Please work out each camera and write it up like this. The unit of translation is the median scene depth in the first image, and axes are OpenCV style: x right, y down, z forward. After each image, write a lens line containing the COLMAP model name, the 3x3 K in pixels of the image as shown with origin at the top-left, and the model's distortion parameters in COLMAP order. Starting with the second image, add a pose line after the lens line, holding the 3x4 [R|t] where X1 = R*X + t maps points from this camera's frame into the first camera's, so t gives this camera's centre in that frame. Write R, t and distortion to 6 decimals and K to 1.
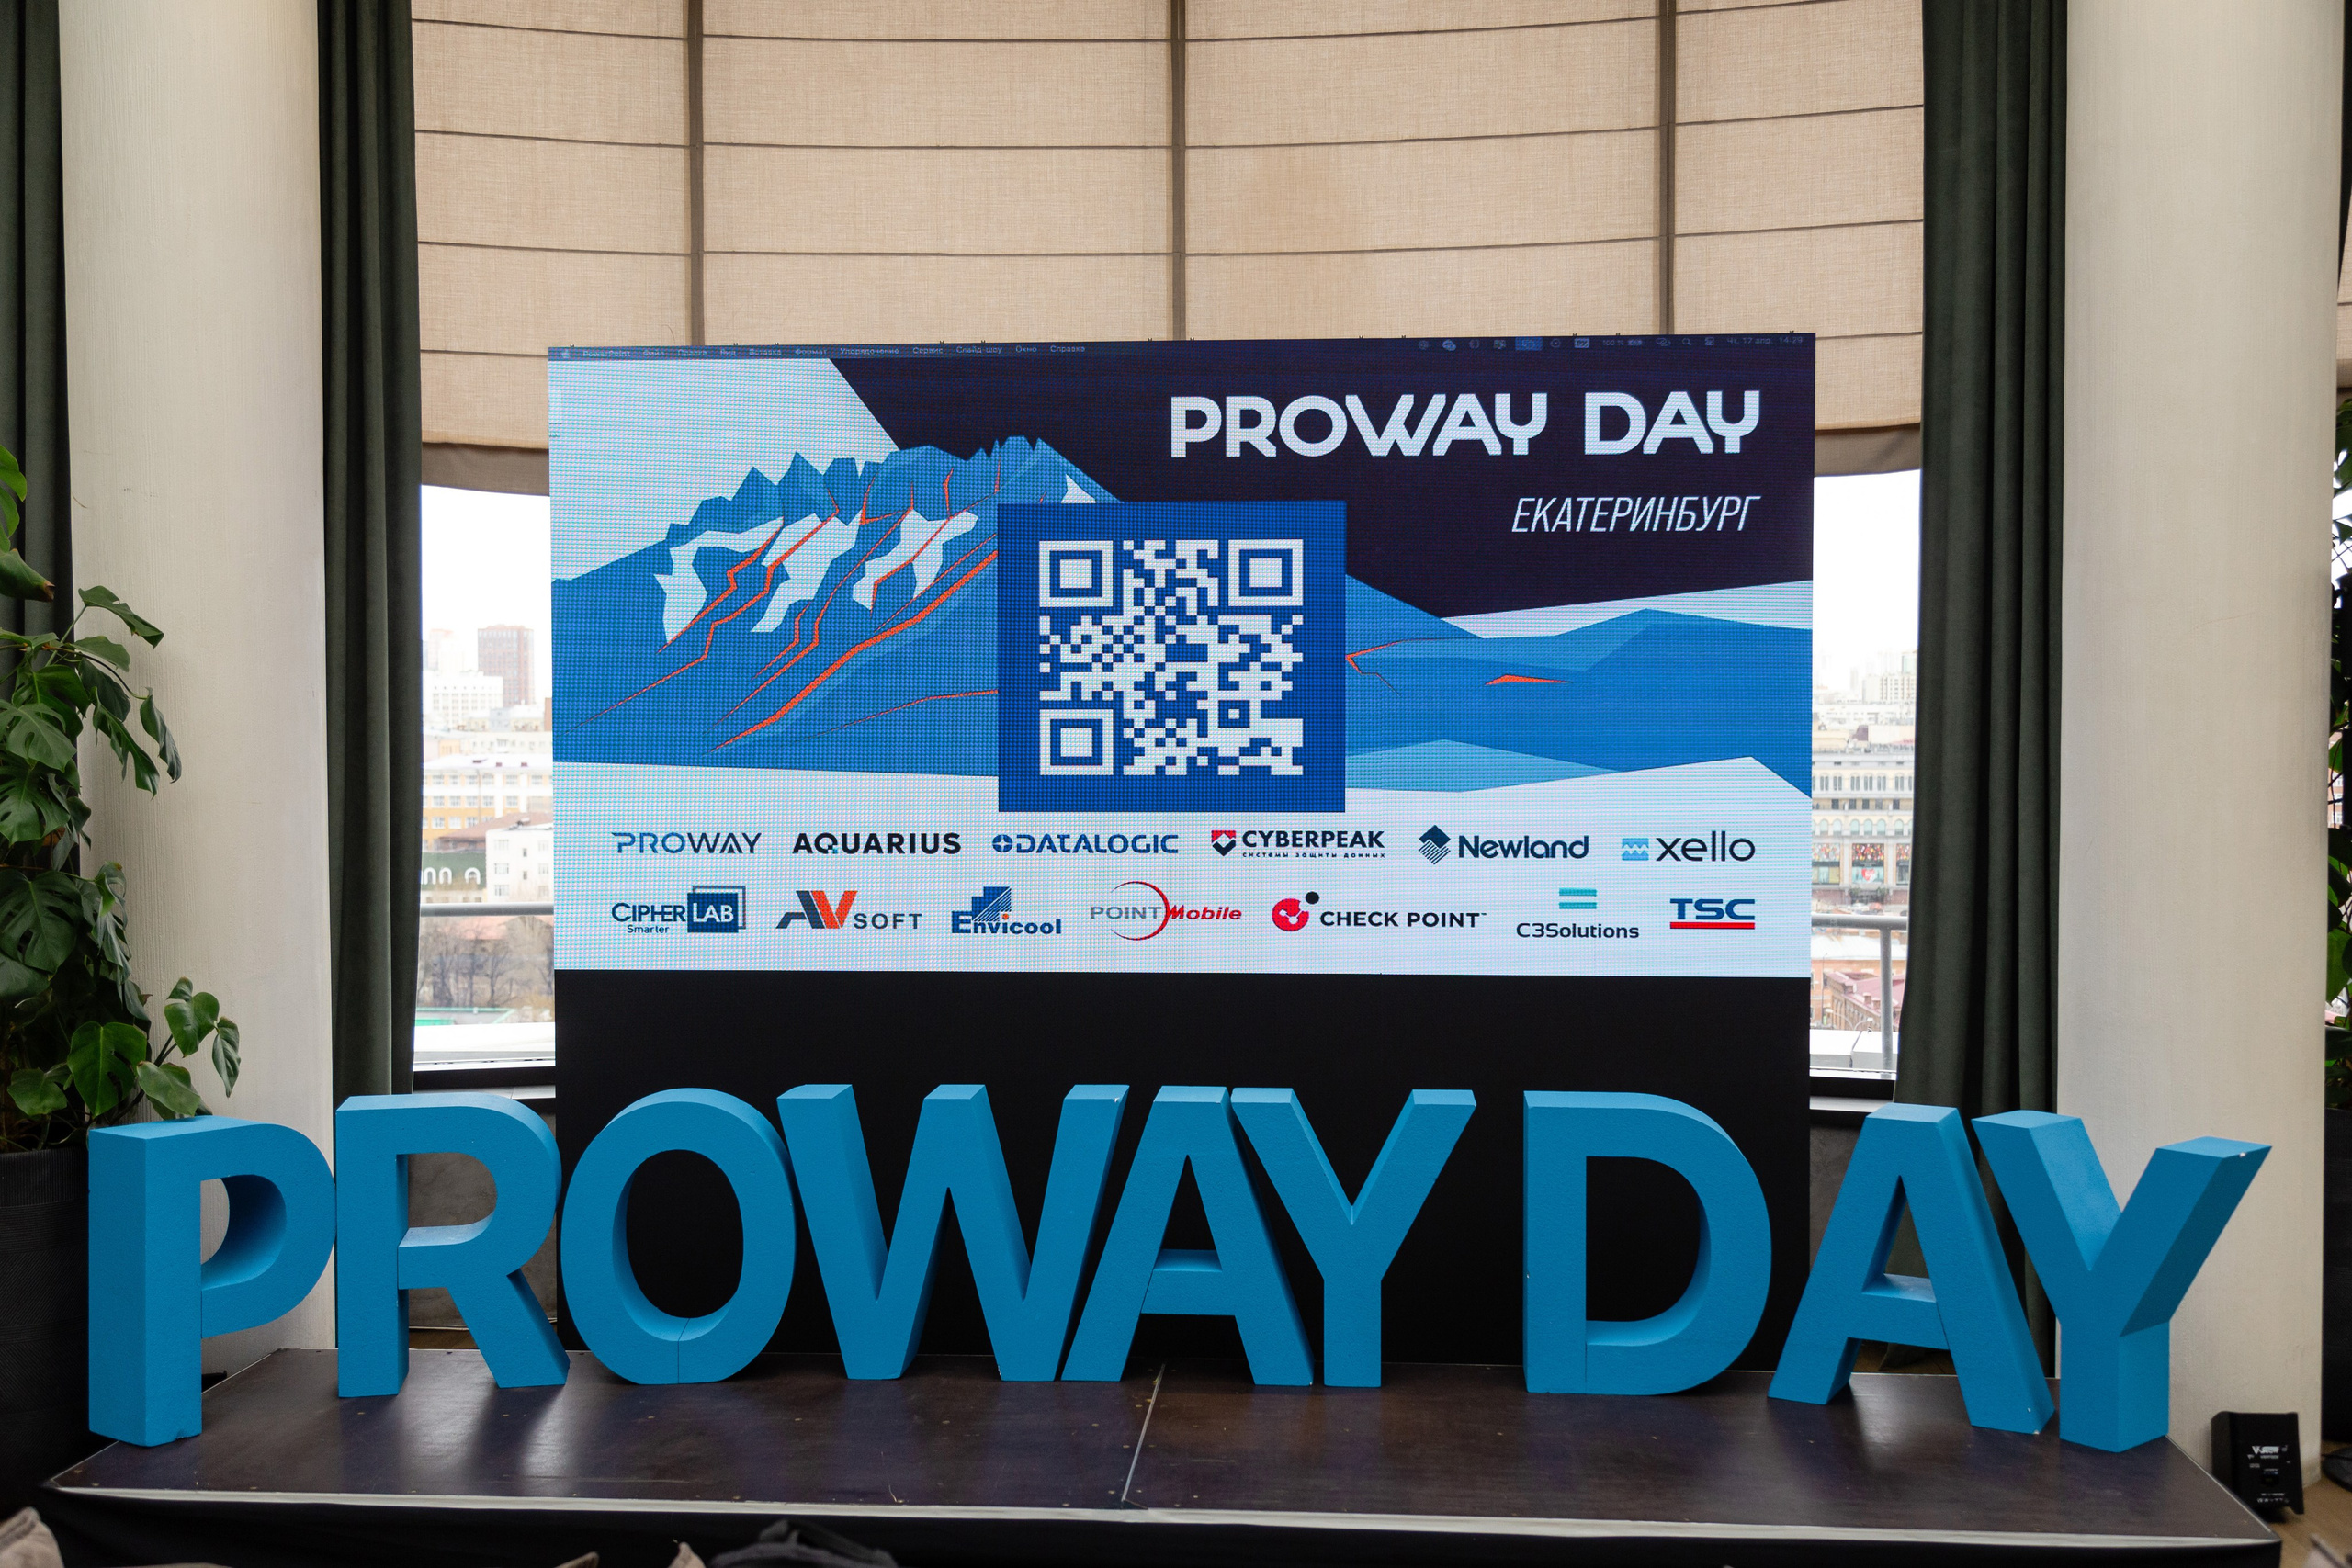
lens RADIAL K [[2452.0, 0, 1176.0], [0, 2452.0, 784.0], [0, 0, 1]] dist [0.041341, -0.008338]
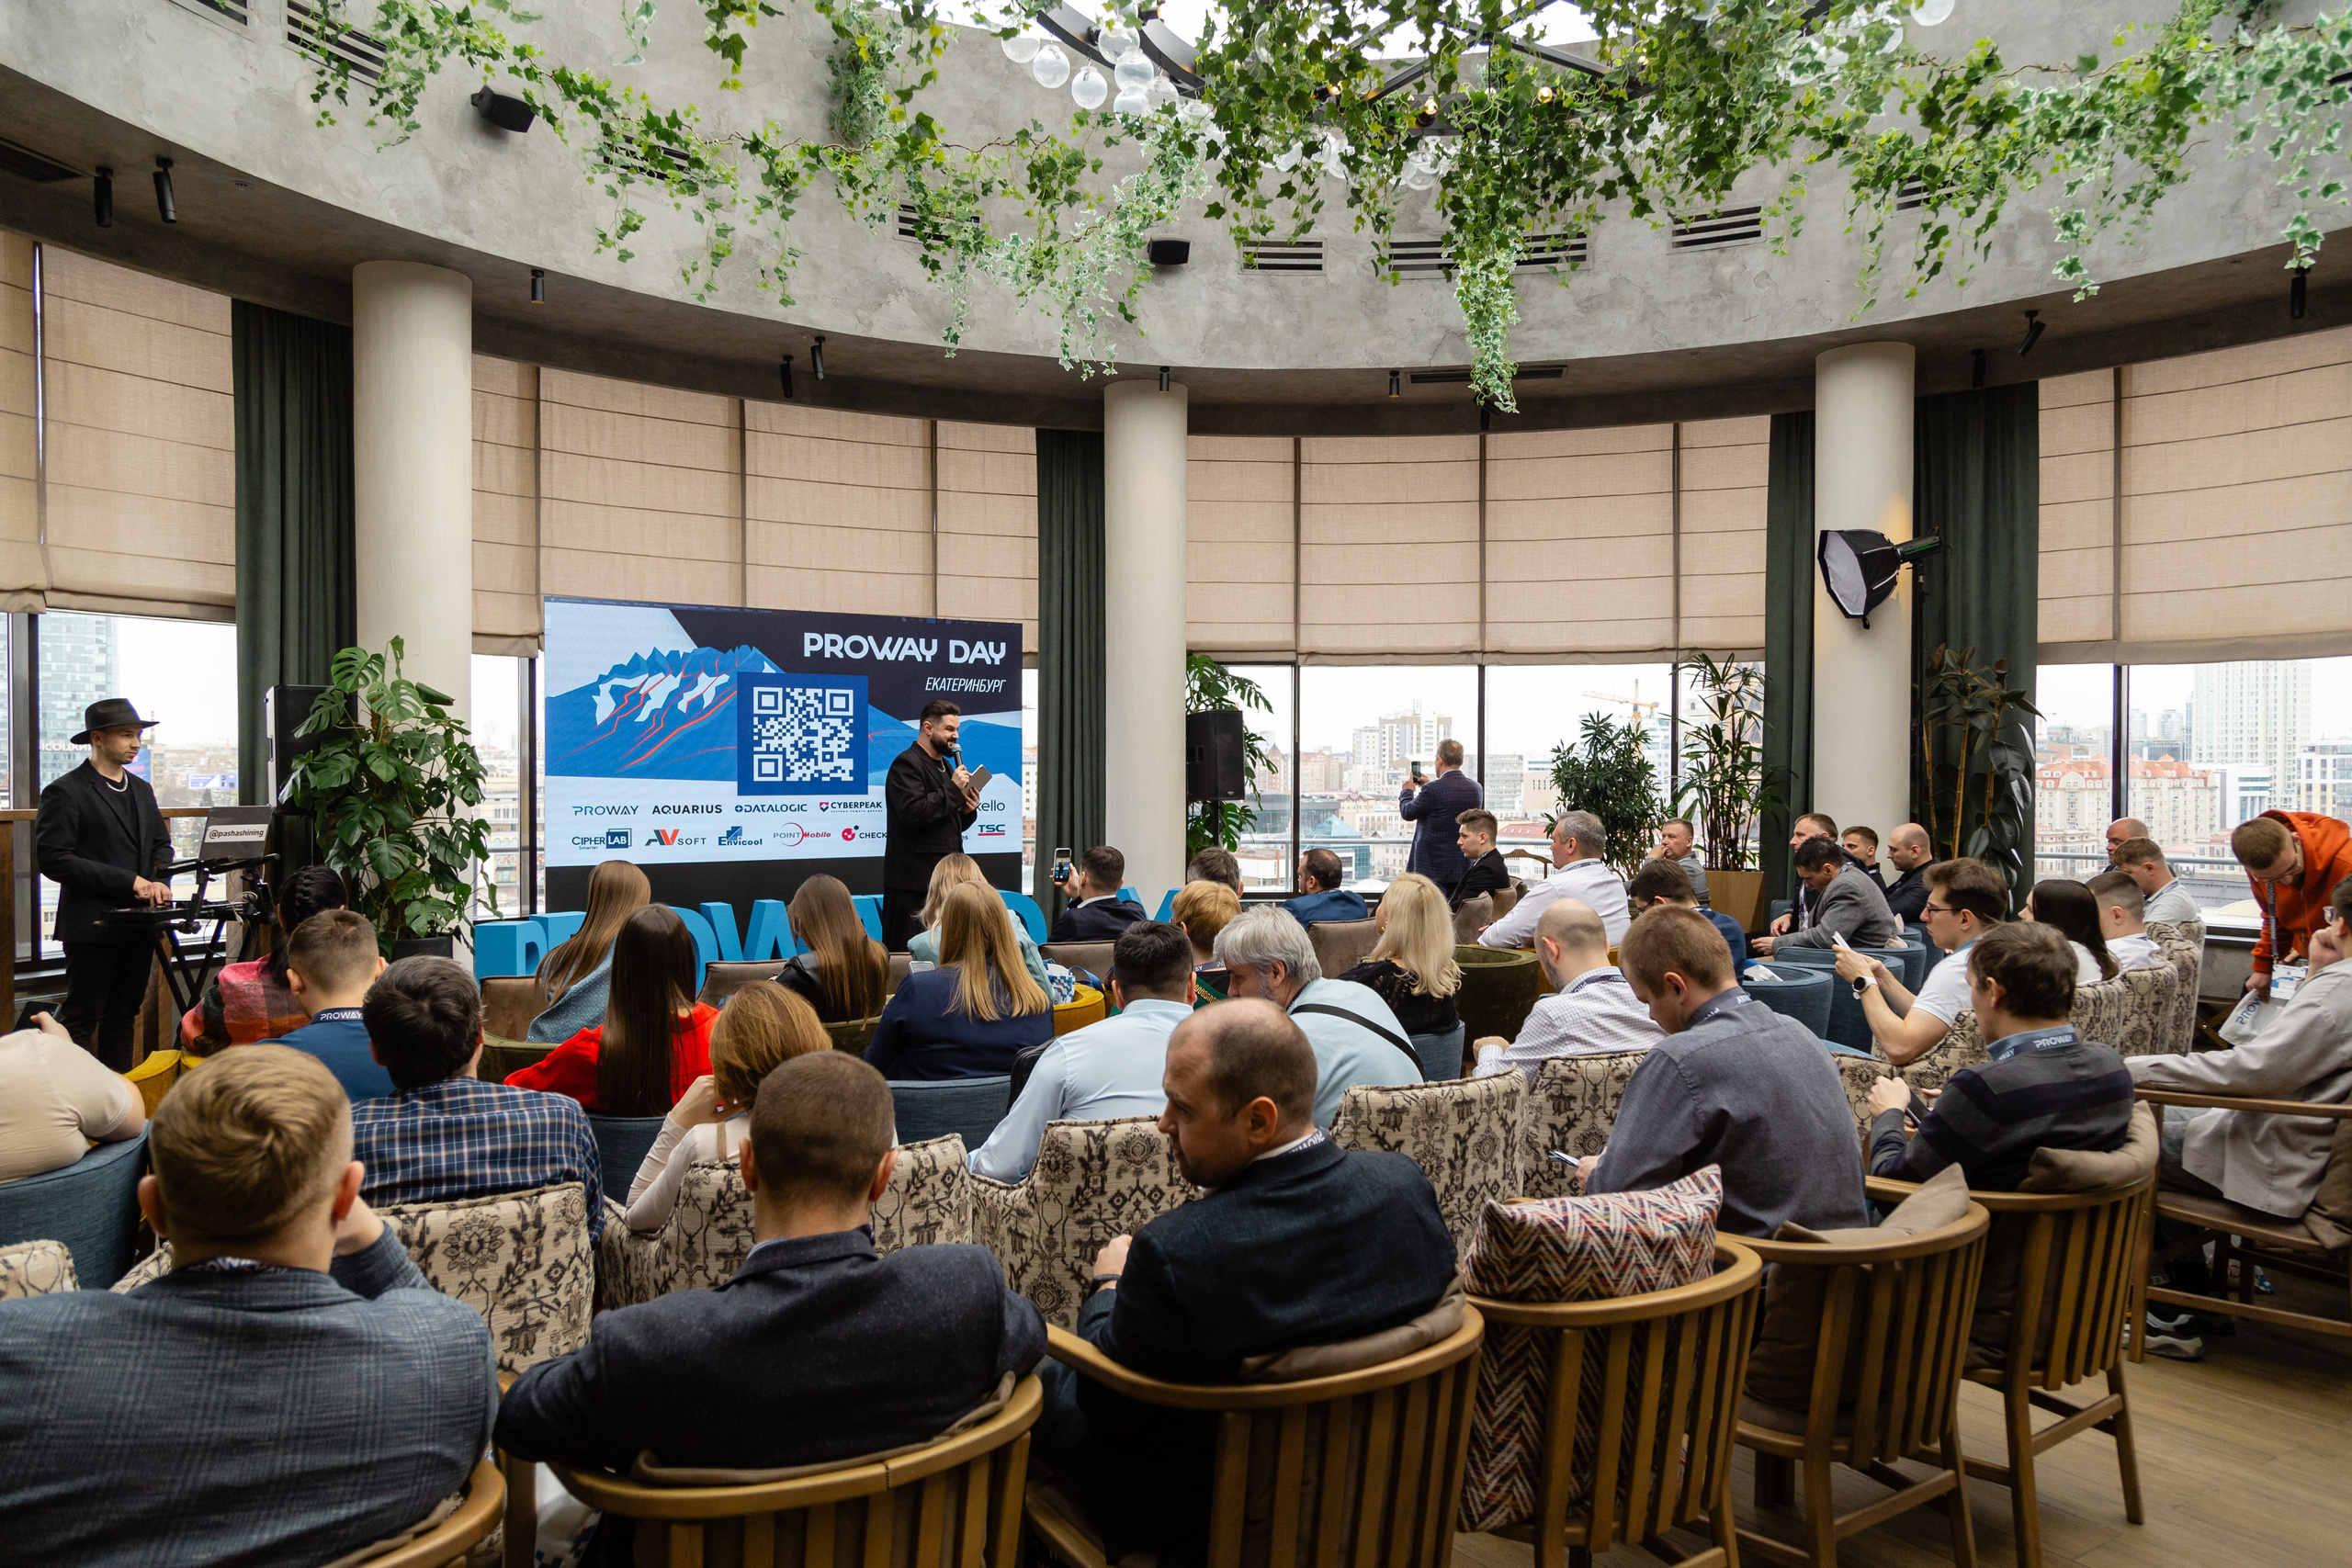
lens RADIAL K [[1601.4, 0, 1176.0], [0, 1601.4, 784.0], [0, 0, 1]] dist [0.001182, 0.000712]
pose [[0.789976, -0.004306, 0.613122, -0.717975], [0.017499, 0.999726, -0.015525, 0.032493], [-0.612888, 0.022993, 0.789835, -0.550193]]
